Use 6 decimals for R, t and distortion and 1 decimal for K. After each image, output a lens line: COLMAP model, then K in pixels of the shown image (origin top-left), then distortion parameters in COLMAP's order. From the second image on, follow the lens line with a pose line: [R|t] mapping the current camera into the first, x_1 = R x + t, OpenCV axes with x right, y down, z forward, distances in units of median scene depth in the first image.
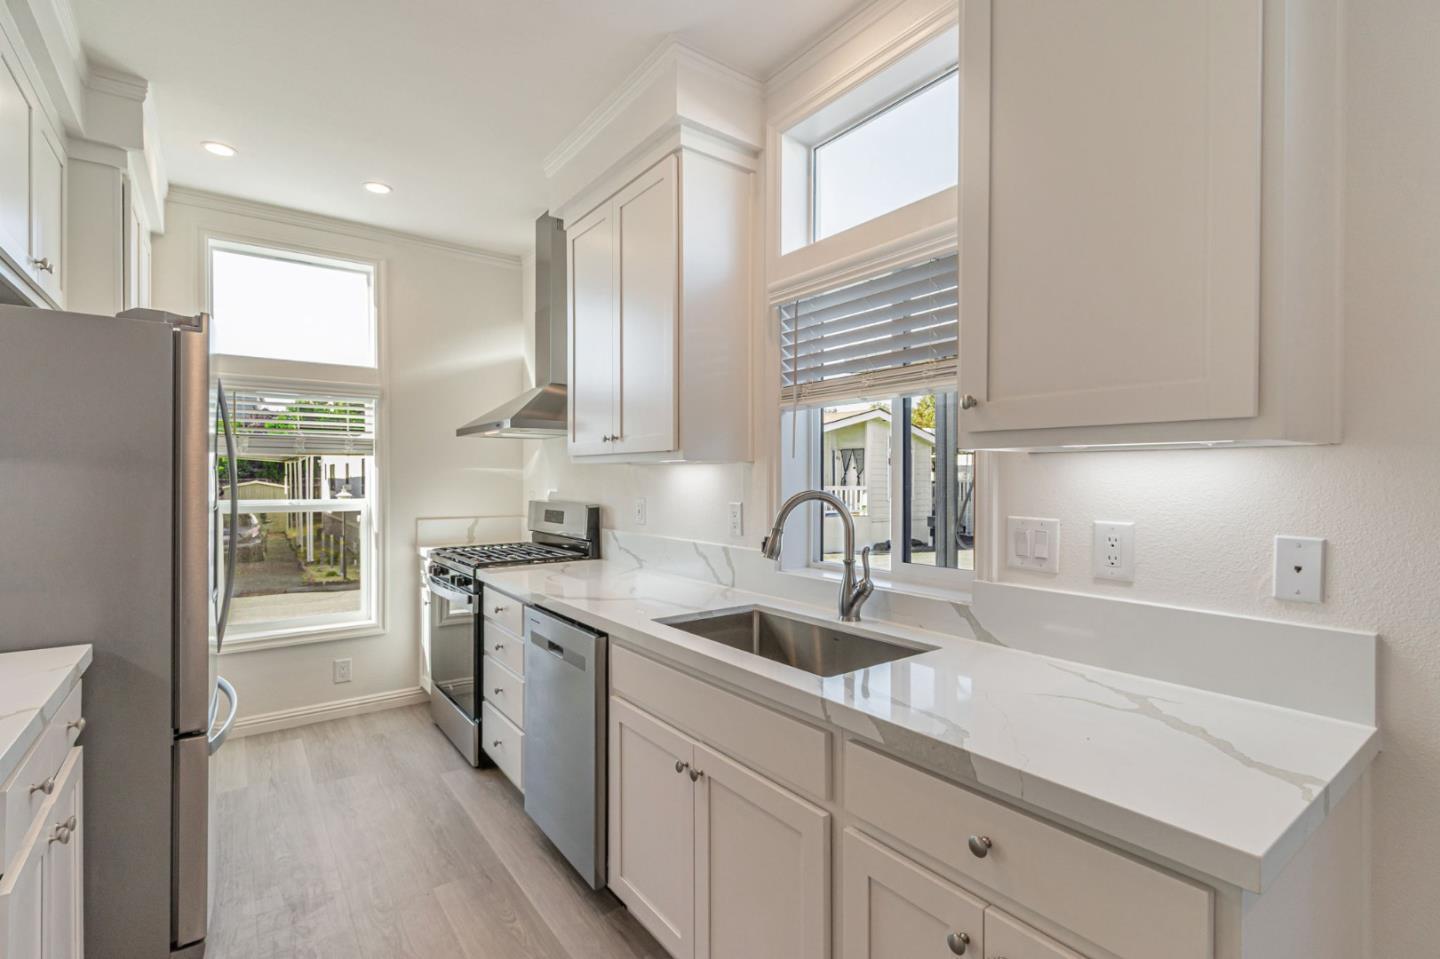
lens RADIAL K [[664.7, 0, 722.6], [0, 664.7, 483.3], [0, 0, 1]] dist [-0.000120, -0.000034]
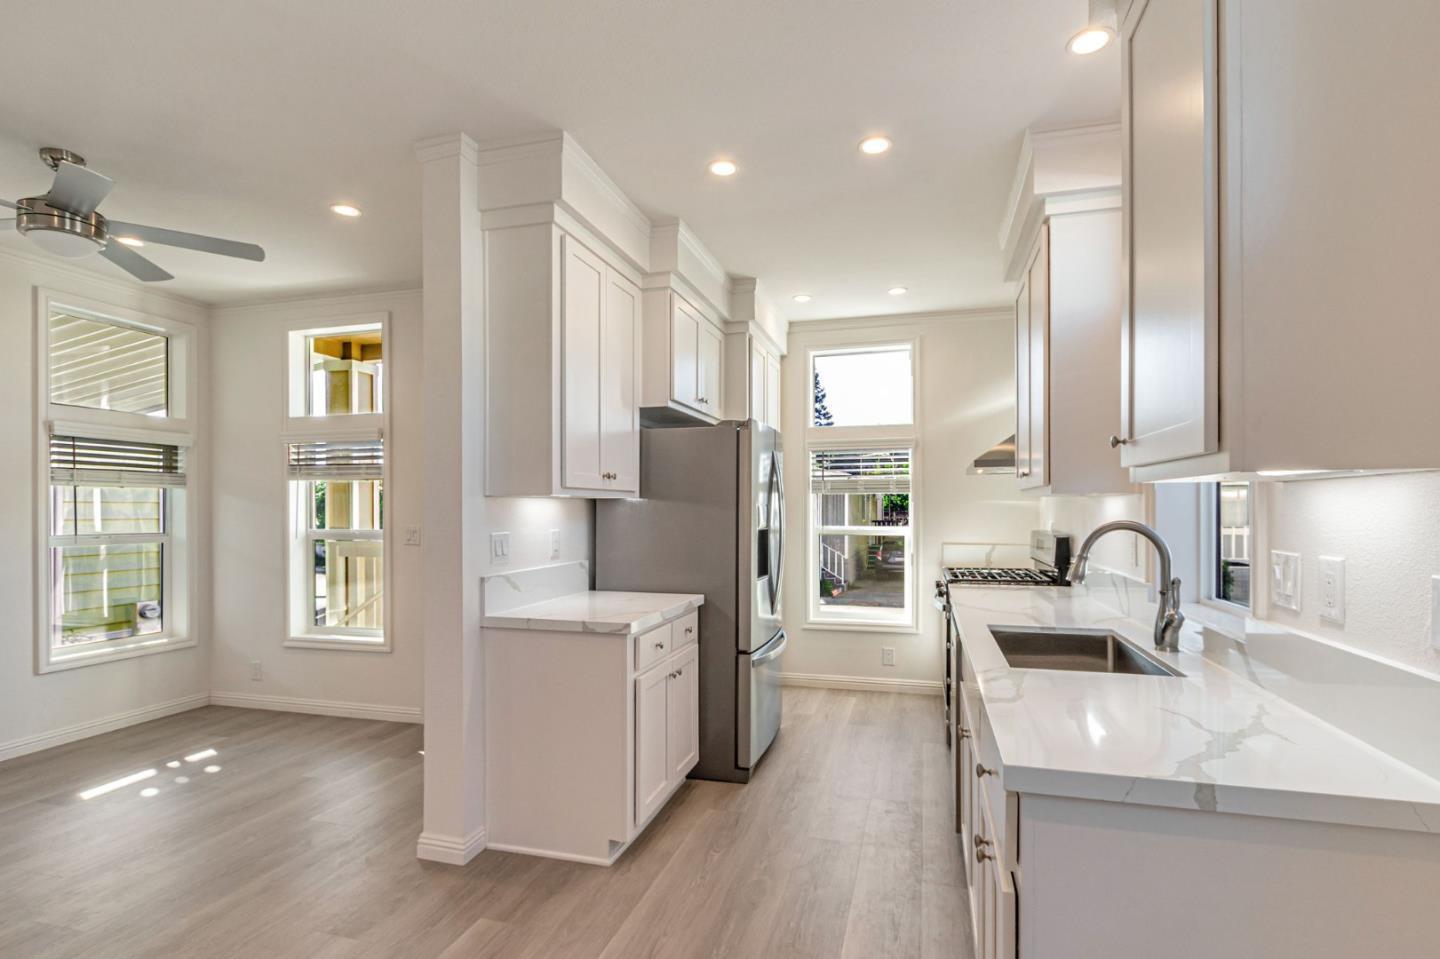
lens RADIAL K [[690.0, 0, 733.7], [0, 690.0, 510.8], [0, 0, 1]] dist [-0.000639, -0.000343]
pose [[0.612497, -0.001597, -0.790472, 0.449764], [-0.003786, 0.999981, -0.004954, 0.001397], [0.790464, 0.006027, 0.612479, -0.116099]]
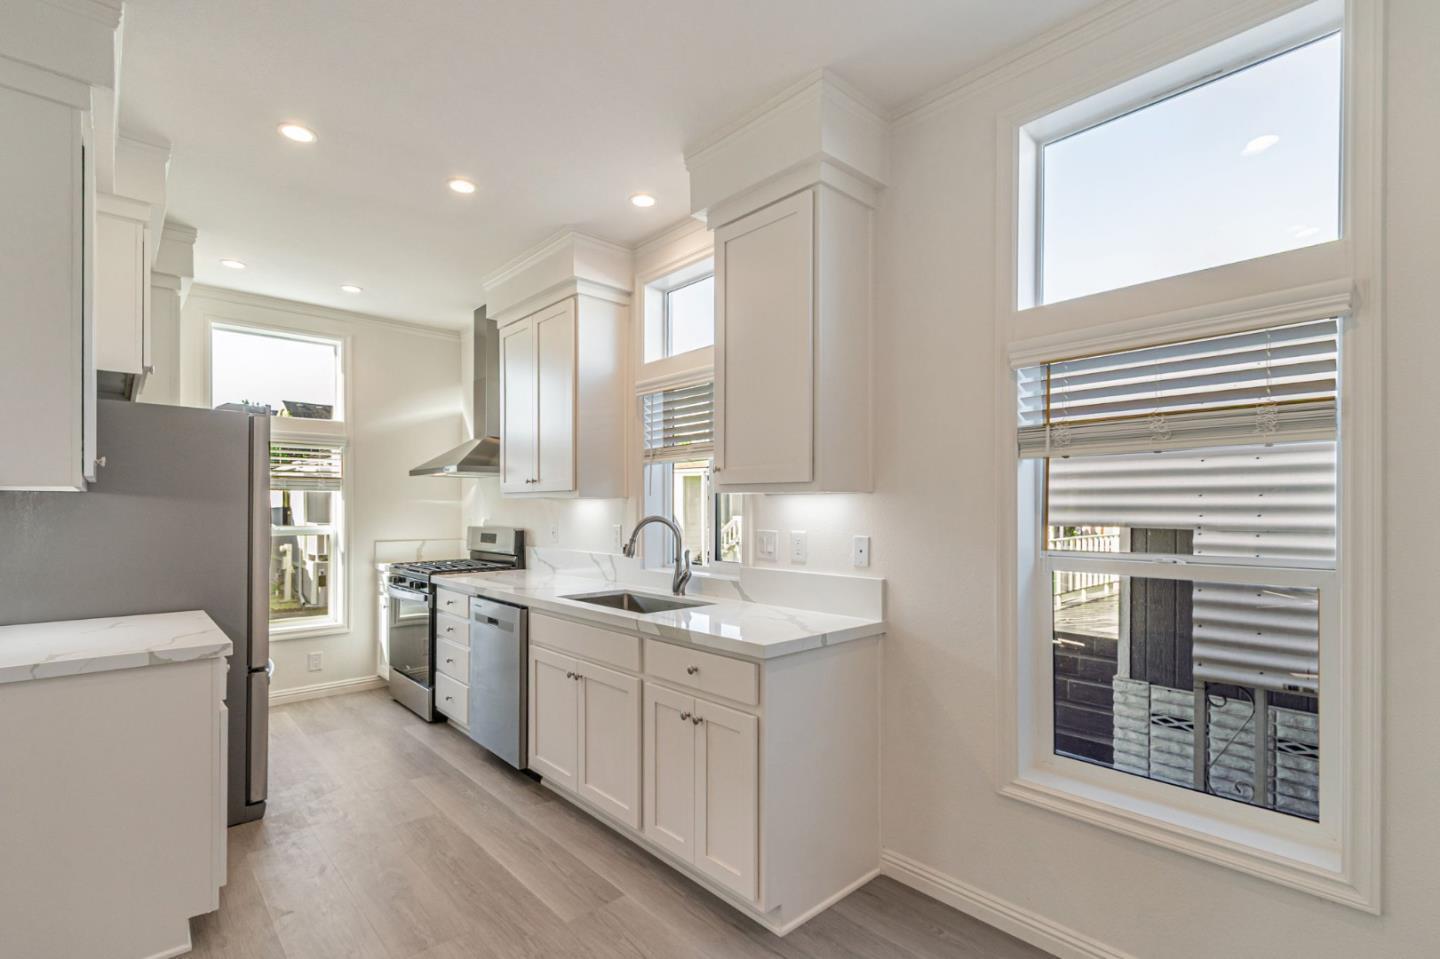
lens RADIAL K [[665.4, 0, 723.8], [0, 665.4, 508.5], [0, 0, 1]] dist [0.000921, 0.000112]
pose [[0.994620, -0.001041, 0.103583, 0.096210], [0.001874, 0.999967, -0.007944, 0.003975], [-0.103571, 0.008095, 0.994589, -0.474146]]
